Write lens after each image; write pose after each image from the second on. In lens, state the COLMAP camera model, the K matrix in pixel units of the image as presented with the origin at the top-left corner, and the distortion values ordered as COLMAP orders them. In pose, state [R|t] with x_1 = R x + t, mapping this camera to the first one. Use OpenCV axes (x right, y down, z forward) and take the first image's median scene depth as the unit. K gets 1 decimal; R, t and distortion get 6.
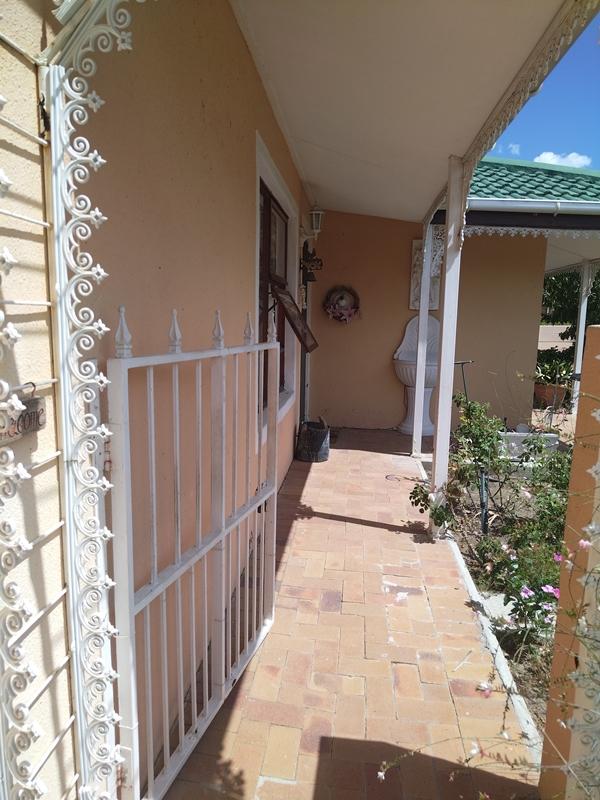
lens RADIAL K [[539.6, 0, 300.0], [0, 539.6, 400.0], [0, 0, 1]] dist [0.008604, 0.002382]
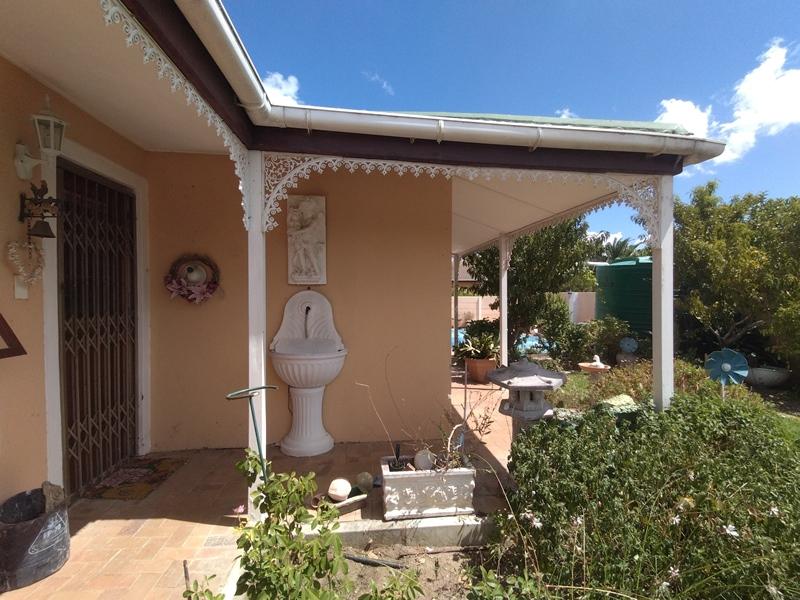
lens RADIAL K [[399.6, 0, 400.0], [0, 399.6, 300.0], [0, 0, 1]] dist [0.000328, -0.000133]
pose [[0.979879, -0.020608, 0.198527, 0.194245], [0.046199, 0.991062, -0.125148, -0.054142], [-0.194173, 0.131802, 0.972072, 0.336673]]
